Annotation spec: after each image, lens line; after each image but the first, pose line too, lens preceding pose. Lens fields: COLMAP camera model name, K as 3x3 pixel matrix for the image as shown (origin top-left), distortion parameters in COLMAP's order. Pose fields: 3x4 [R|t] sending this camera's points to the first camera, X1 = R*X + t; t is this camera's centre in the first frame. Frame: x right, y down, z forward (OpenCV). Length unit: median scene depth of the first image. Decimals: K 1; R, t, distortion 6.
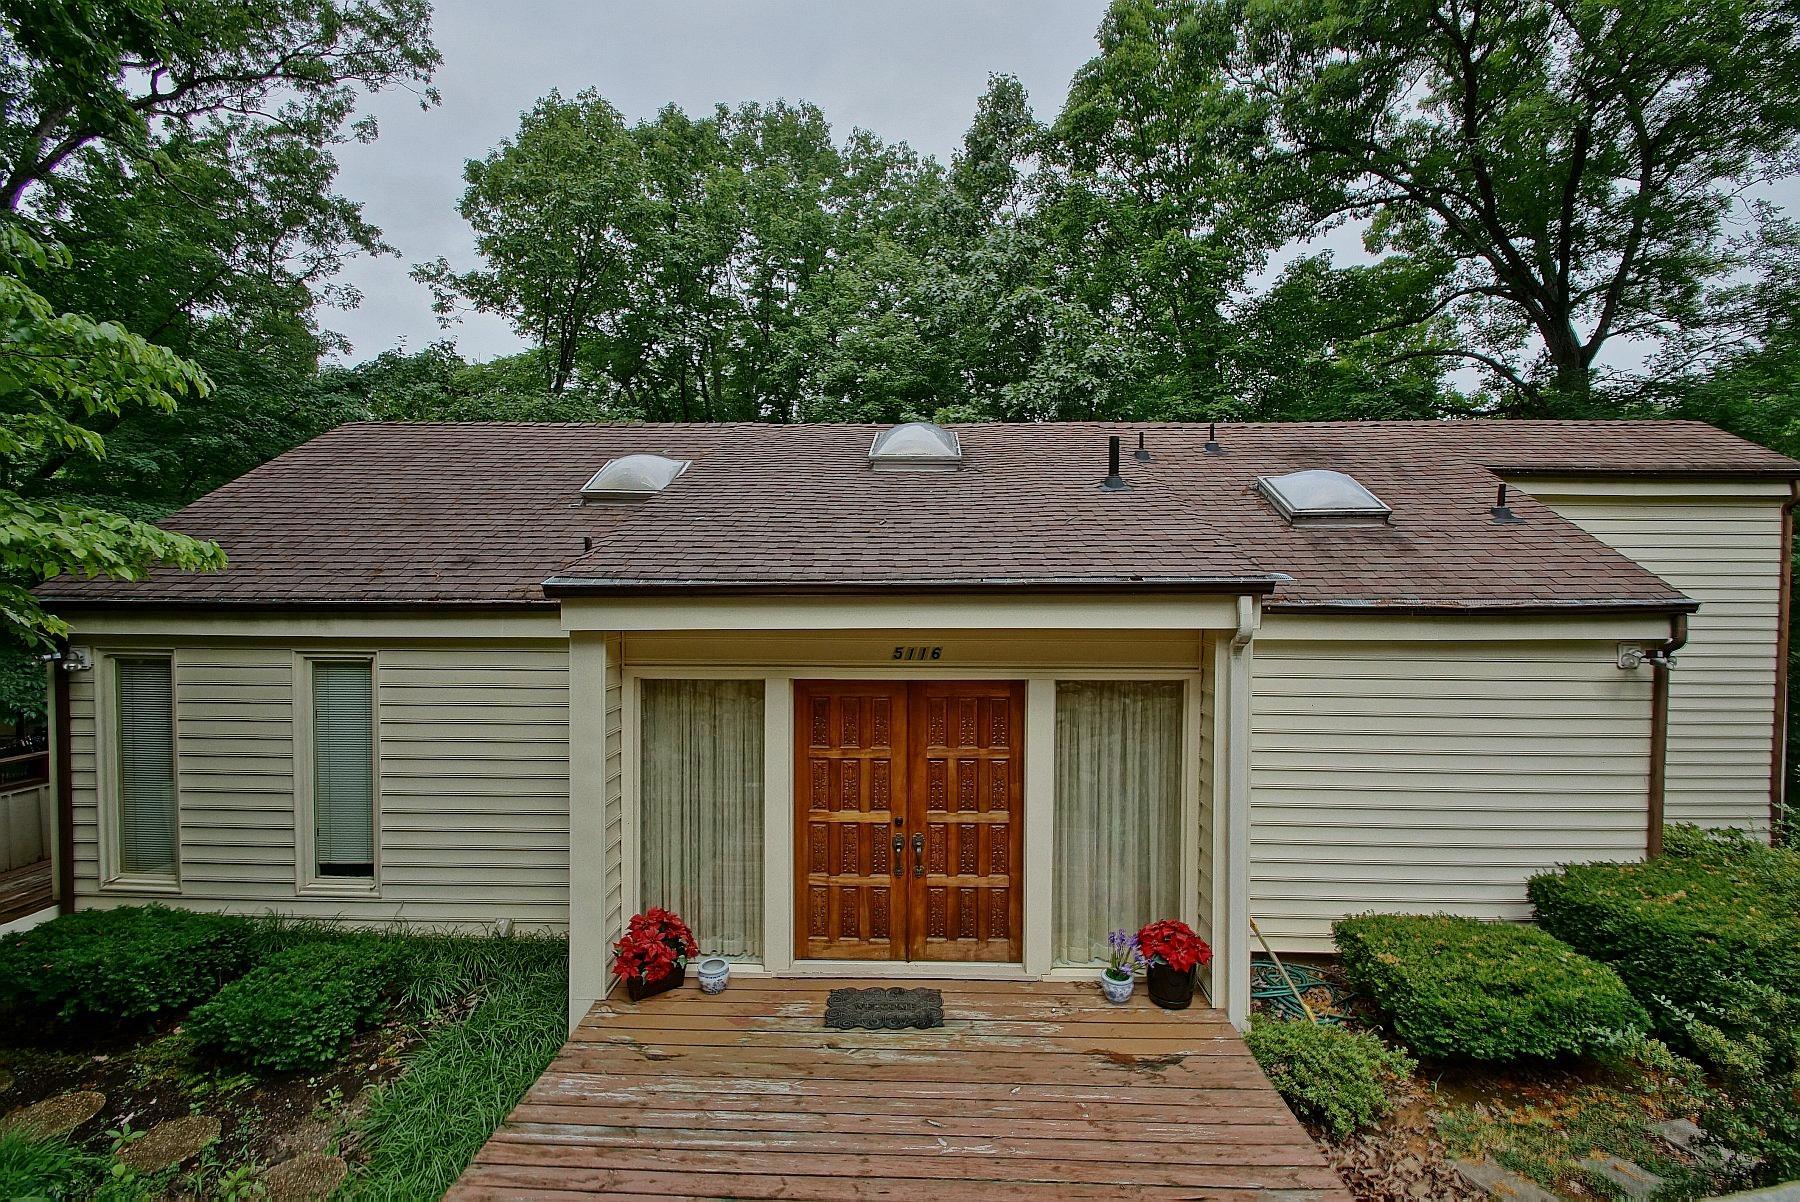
lens RADIAL K [[788.0, 0, 900.5], [0, 788.0, 604.0], [0, 0, 1]] dist [-0.003284, -0.000552]
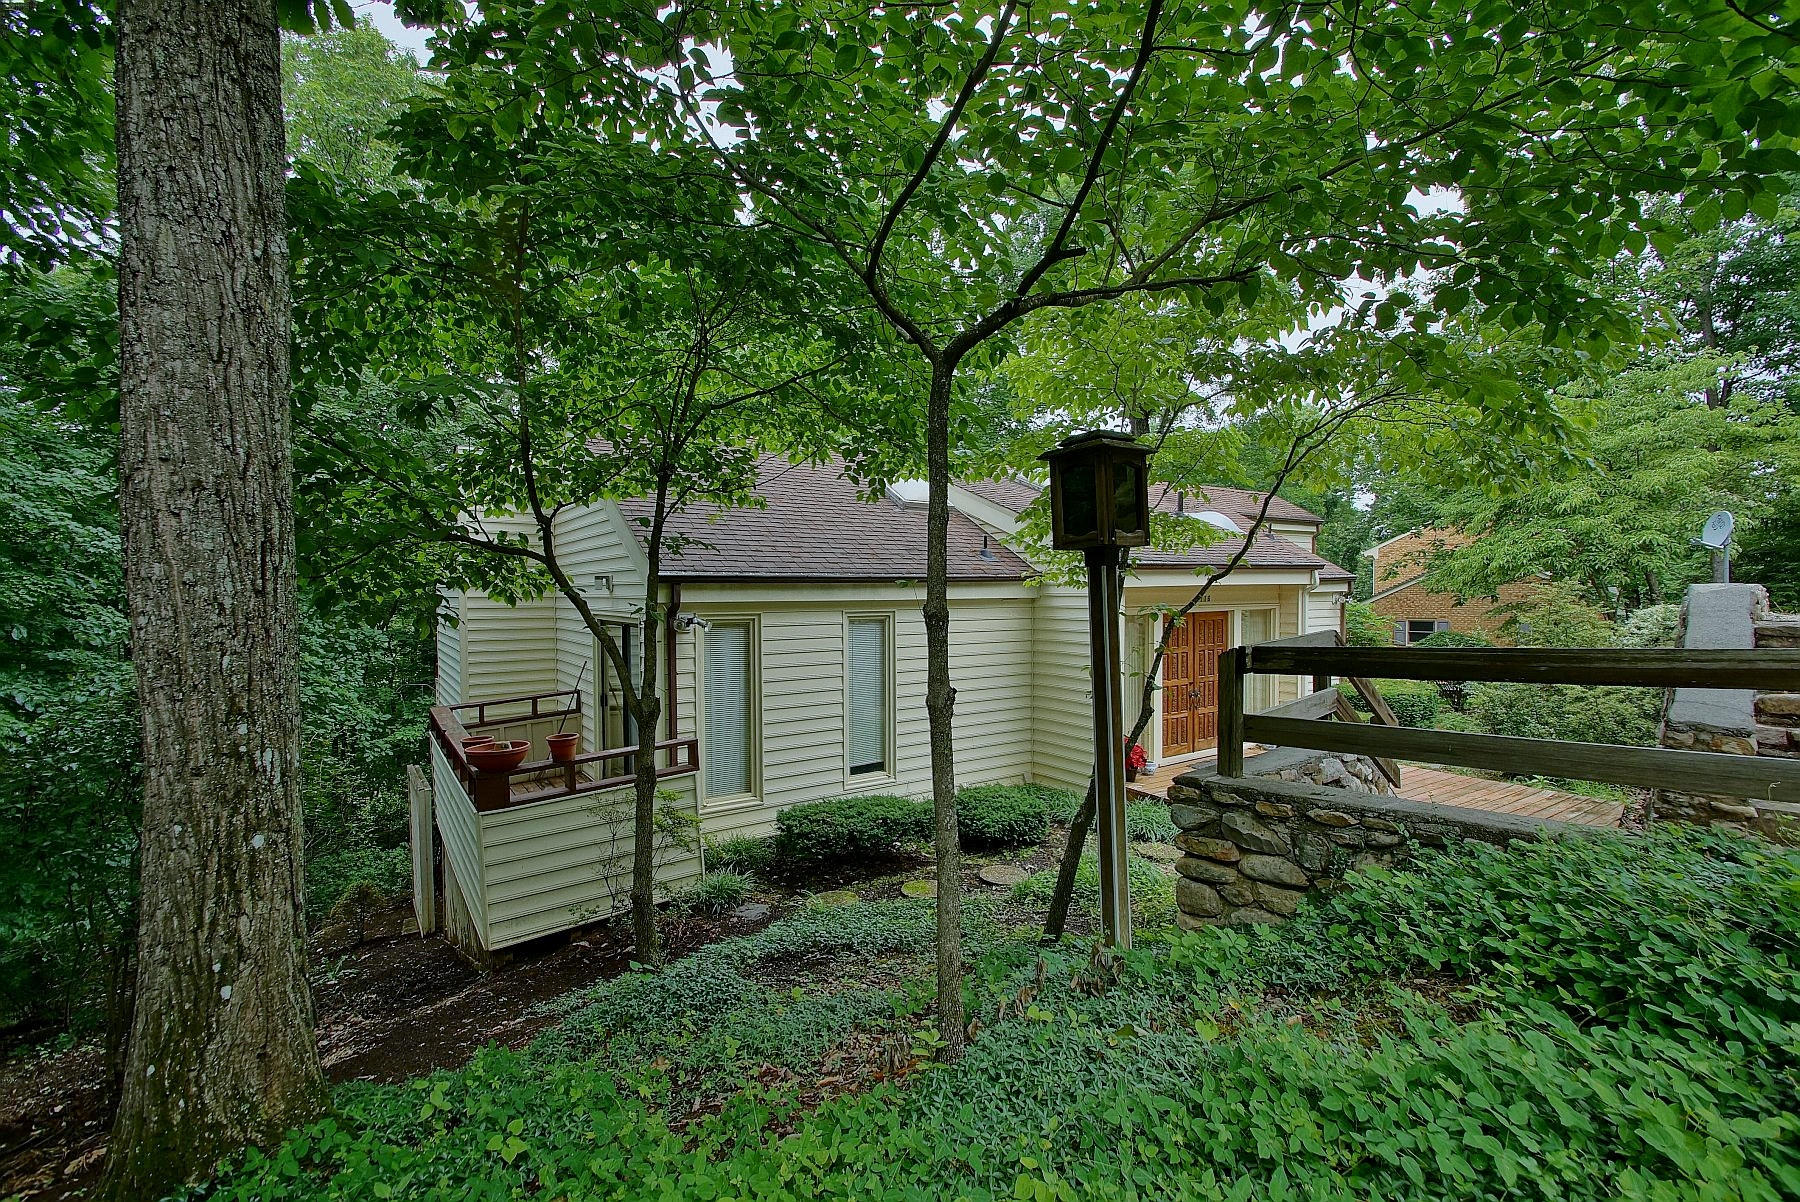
lens RADIAL K [[788.0, 0, 908.4], [0, 788.0, 593.3], [0, 0, 1]] dist [-0.003284, -0.000552]
pose [[0.814002, -0.011011, 0.580758, -1.754219], [0.020328, 0.999748, -0.009538, 0.051815], [-0.580507, 0.019570, 0.814020, -0.221863]]
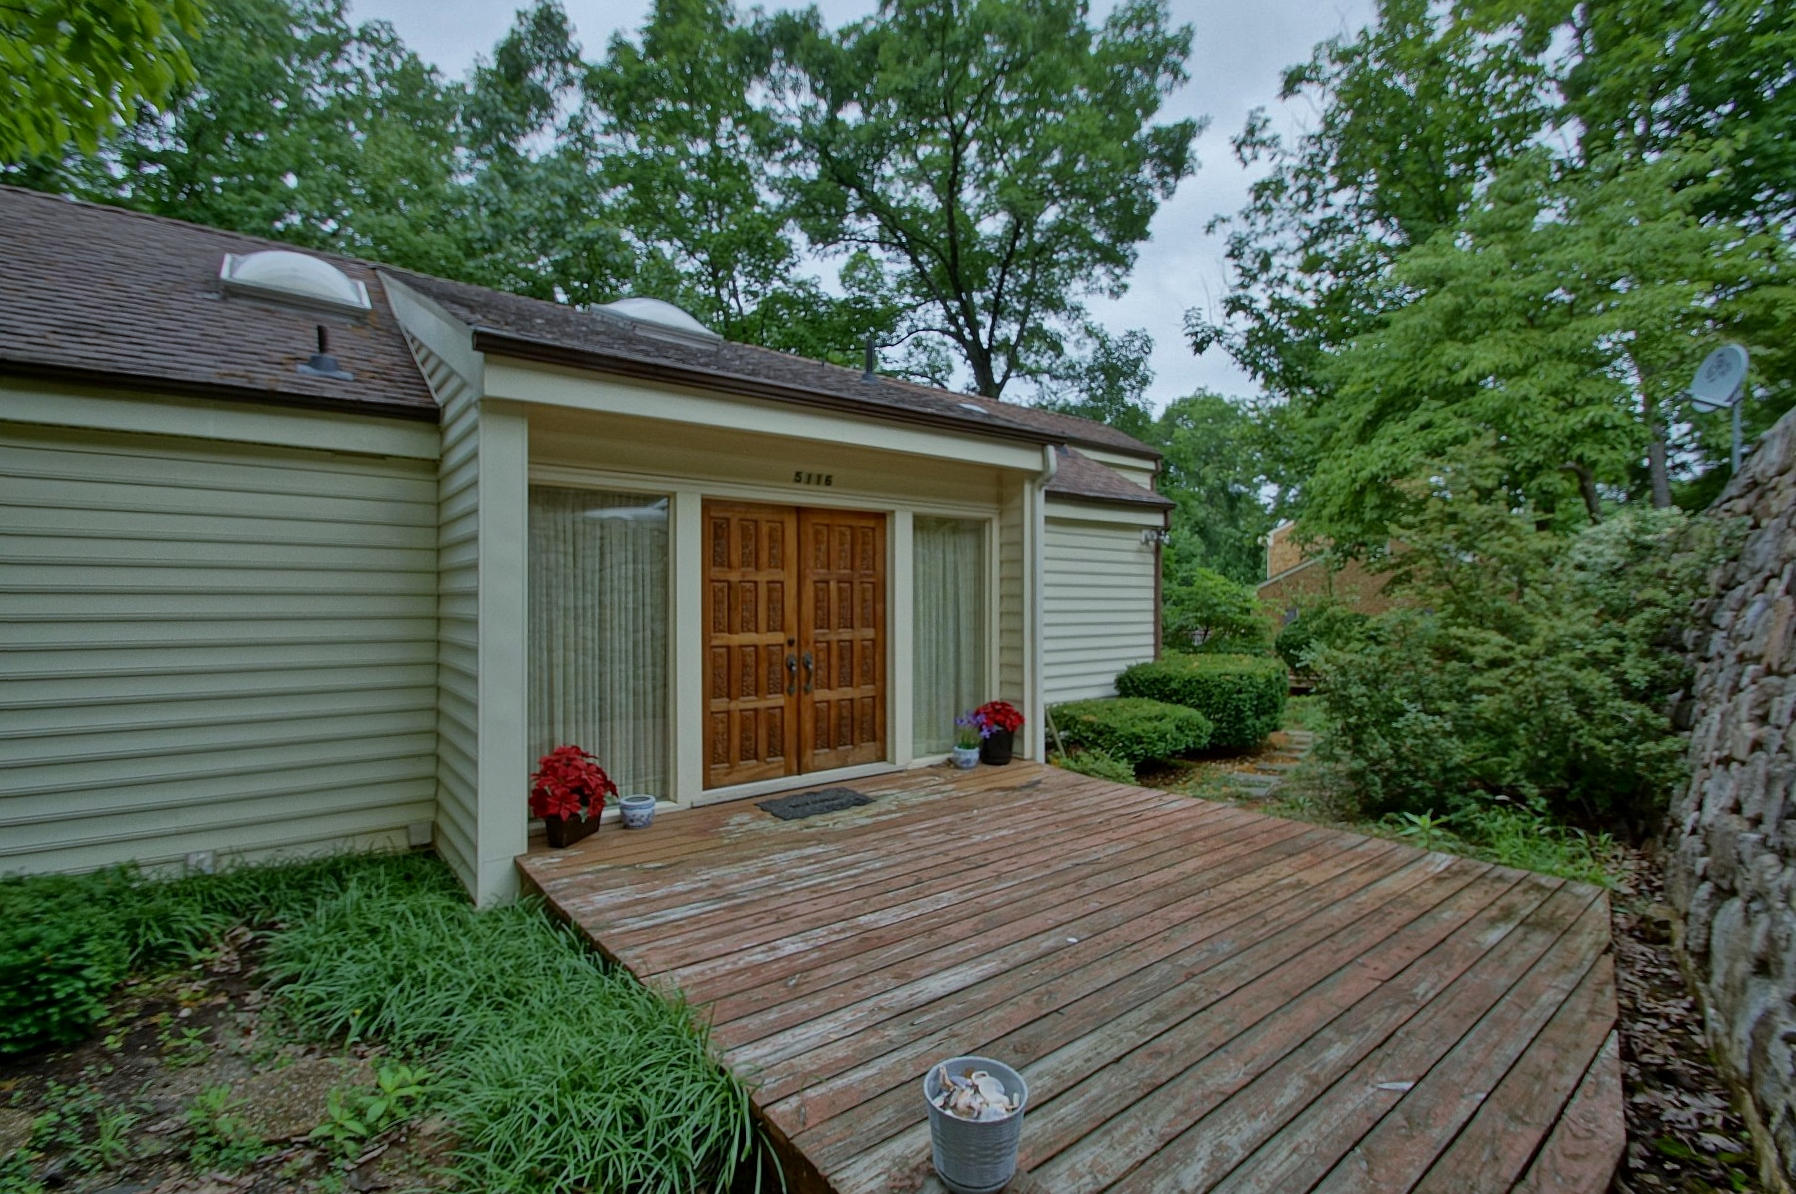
lens RADIAL K [[786.3, 0, 904.7], [0, 786.3, 603.1], [0, 0, 1]] dist [-0.003284, -0.000552]
pose [[0.766633, -0.010093, 0.642006, -0.555540], [0.017683, 0.999829, -0.005397, 0.233763], [-0.641842, 0.015490, 0.766680, 0.104763]]
